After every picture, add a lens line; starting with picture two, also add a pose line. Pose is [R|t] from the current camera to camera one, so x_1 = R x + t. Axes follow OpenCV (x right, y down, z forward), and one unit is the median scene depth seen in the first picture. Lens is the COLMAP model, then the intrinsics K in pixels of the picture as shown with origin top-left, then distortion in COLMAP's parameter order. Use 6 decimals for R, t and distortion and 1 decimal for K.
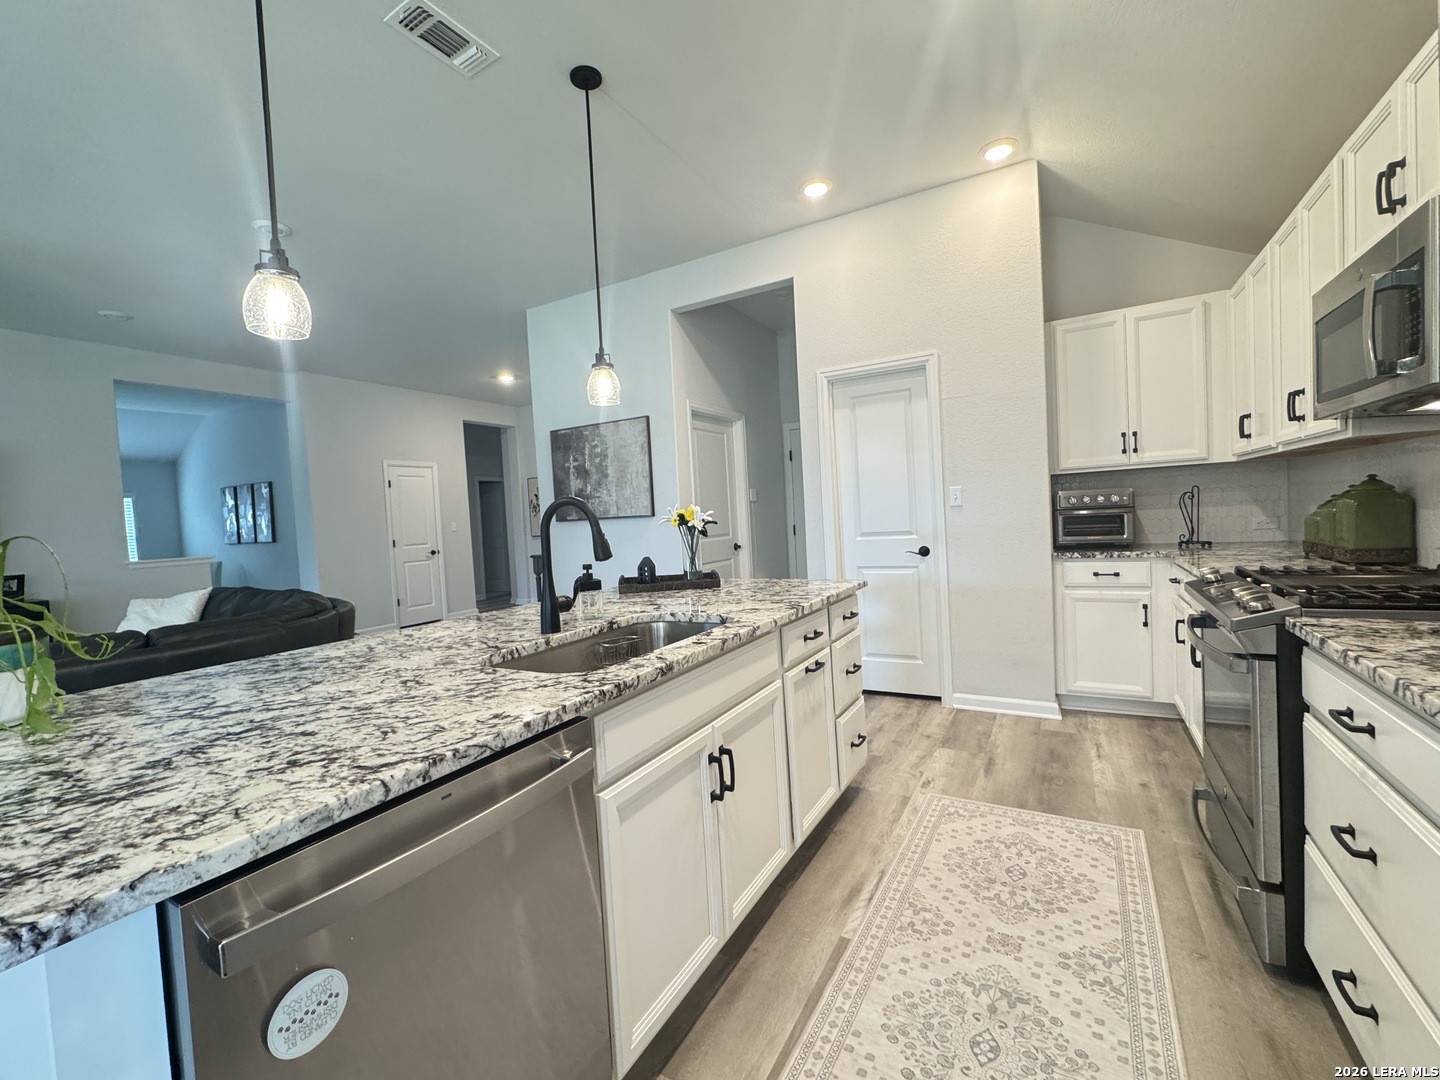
lens RADIAL K [[606.1, 0, 720.0], [0, 606.1, 540.0], [0, 0, 1]] dist [-0.003595, 0.000014]
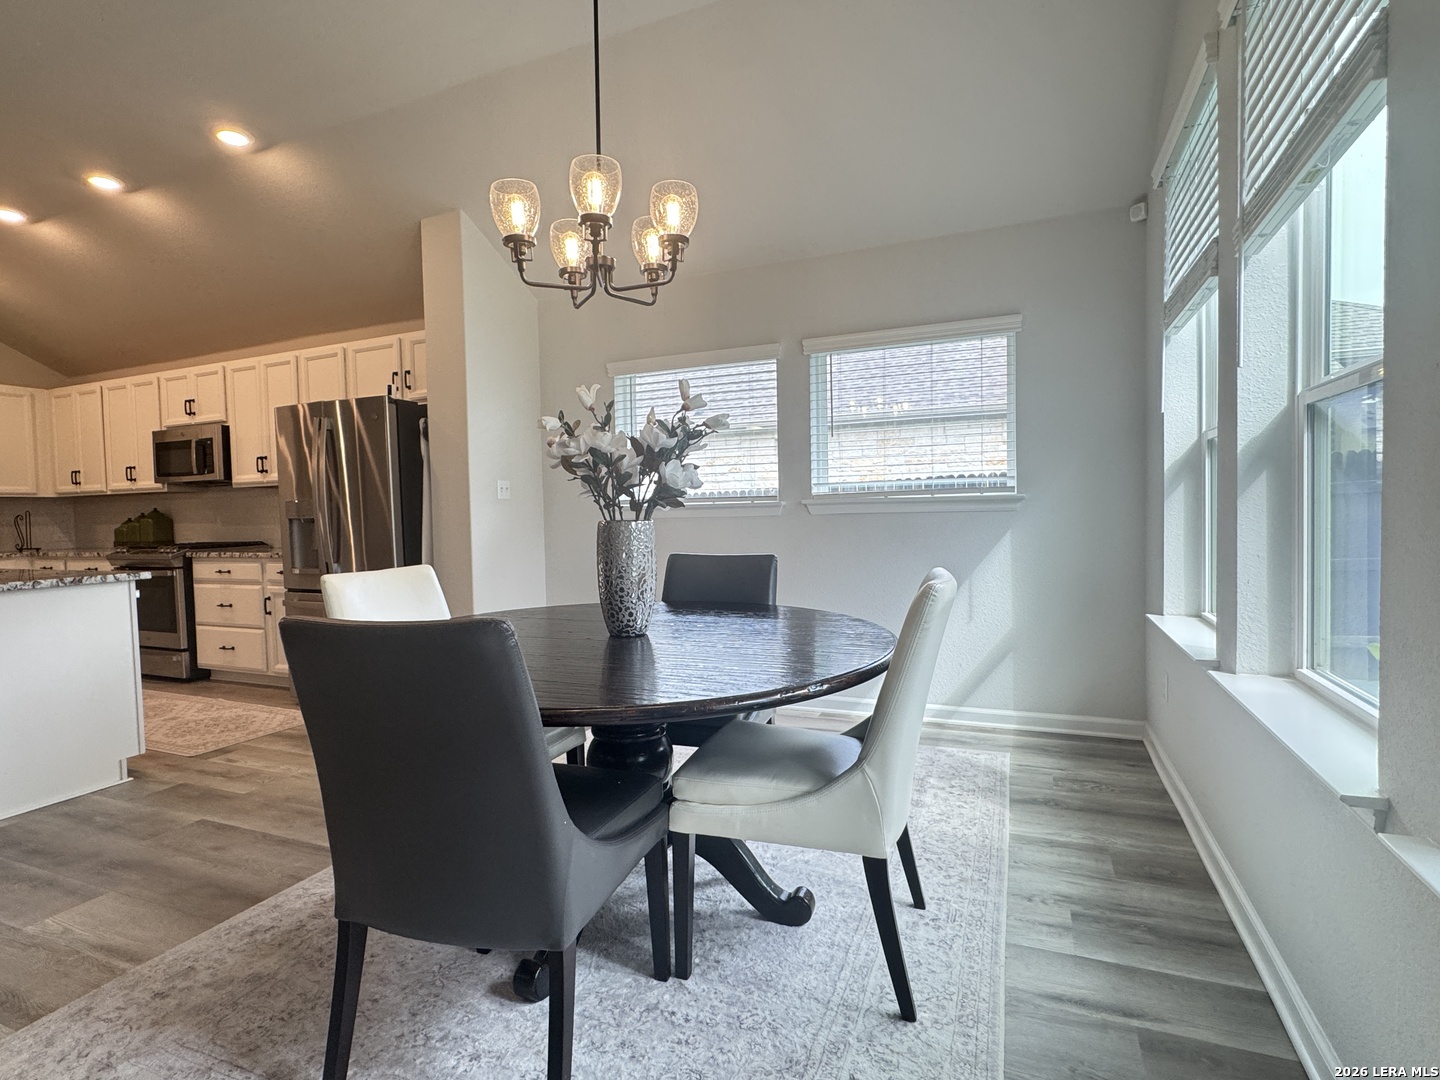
lens RADIAL K [[727.7, 0, 720.0], [0, 727.7, 540.0], [0, 0, 1]] dist [-0.005365, -0.000080]
pose [[-0.122637, 0.016314, 0.992317, -1.277193], [0.068770, 0.997601, -0.007902, 0.121235], [-0.990066, 0.067273, -0.123465, -0.504565]]
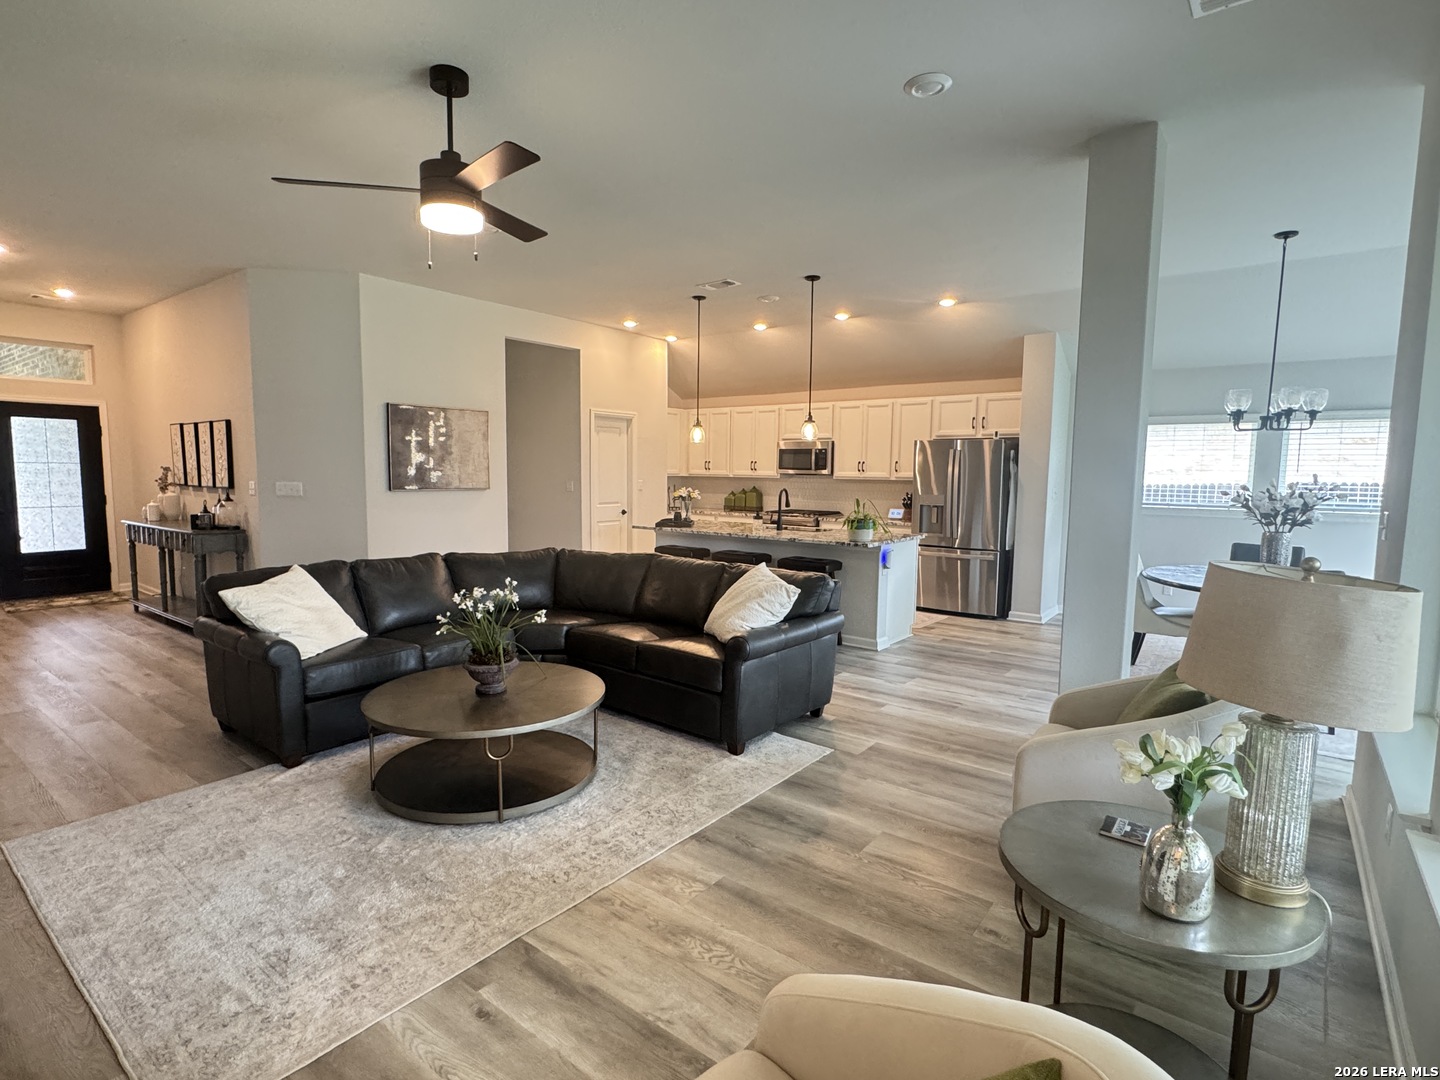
lens RADIAL K [[727.7, 0, 720.0], [0, 727.7, 540.0], [0, 0, 1]] dist [-0.005365, -0.000080]
pose [[0.139349, -0.040320, 0.989422, -2.274309], [0.020931, 0.999067, 0.037765, 0.029640], [-0.990022, 0.015447, 0.140063, 0.430420]]
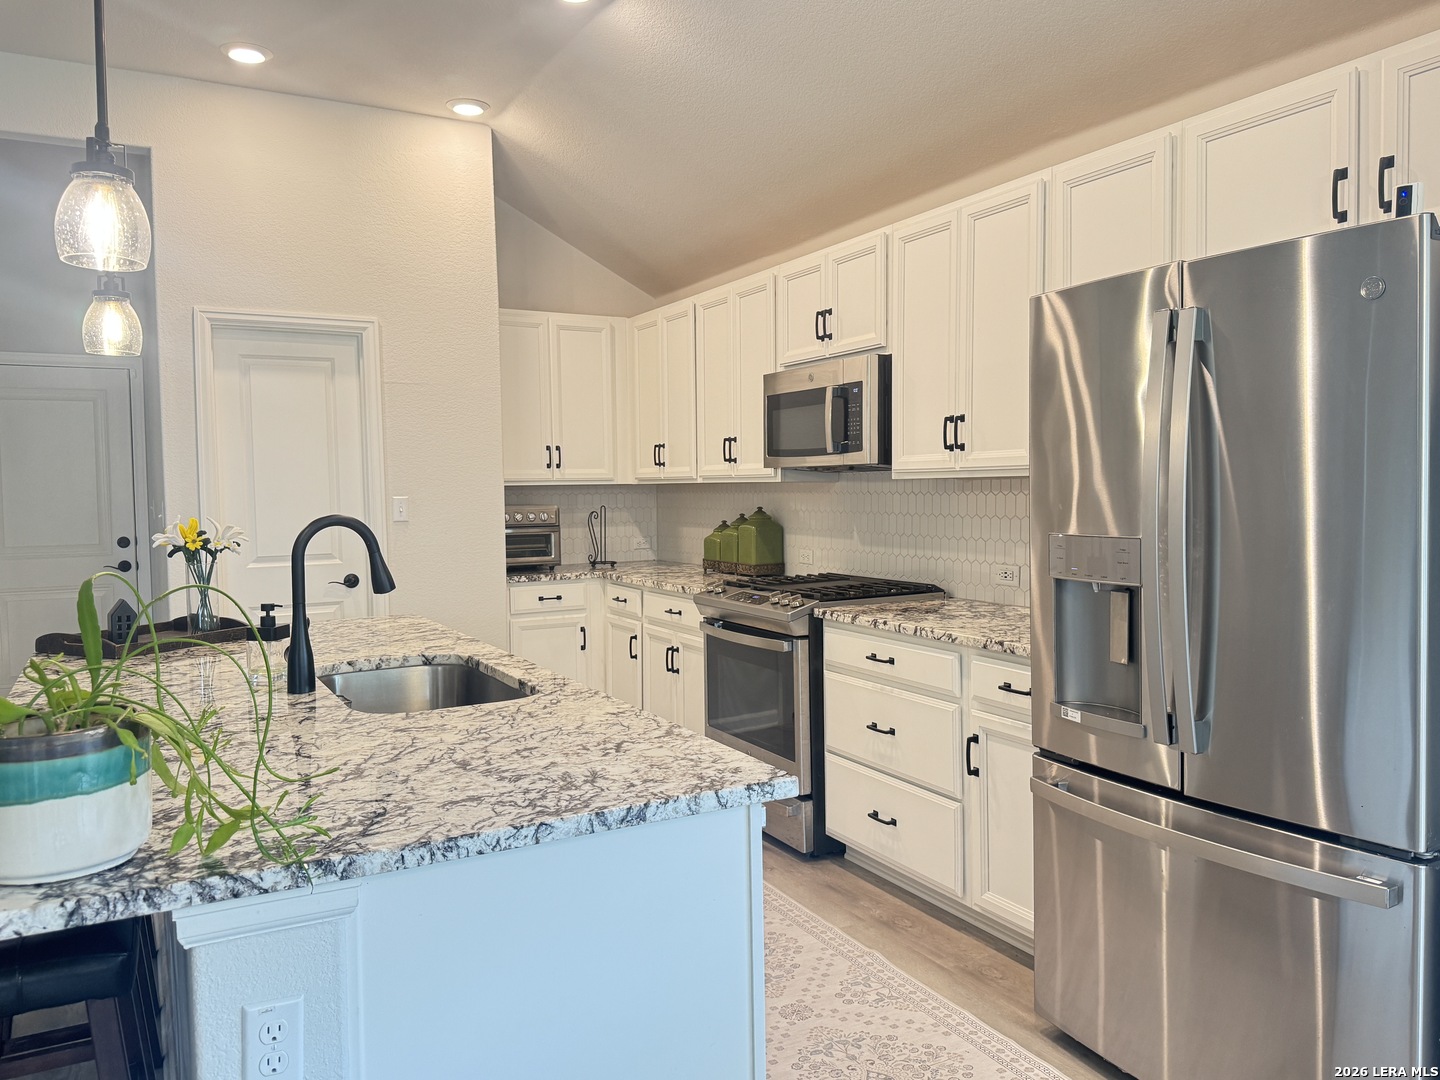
lens RADIAL K [[1068.3, 0, 720.0], [0, 1068.3, 540.0], [0, 0, 1]] dist [0.057468, -0.003536]
pose [[0.523184, 0.002155, 0.852217, -0.644300], [0.019273, 0.999711, -0.014360, -0.004390], [-0.852002, 0.023938, 0.522992, -0.086911]]
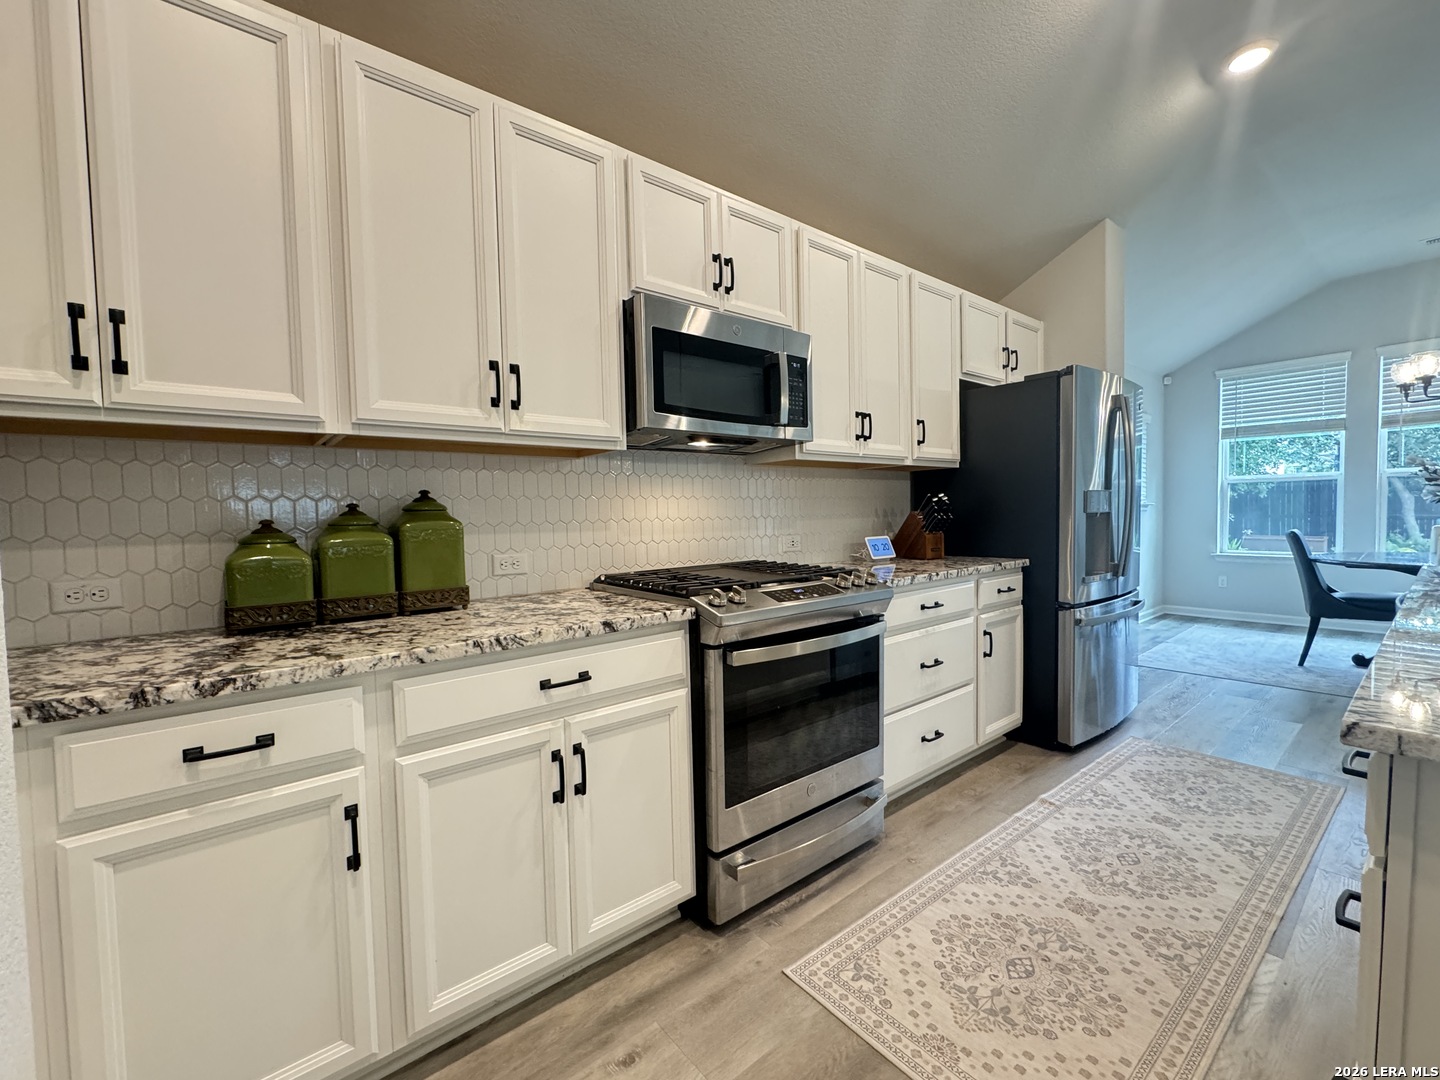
lens RADIAL K [[606.1, 0, 720.0], [0, 606.1, 540.0], [0, 0, 1]] dist [-0.003595, 0.000014]
pose [[-0.931082, 0.054390, 0.360732, 0.333804], [0.084119, 0.994186, 0.067221, -0.047682], [-0.354979, 0.092933, -0.930244, 1.117328]]
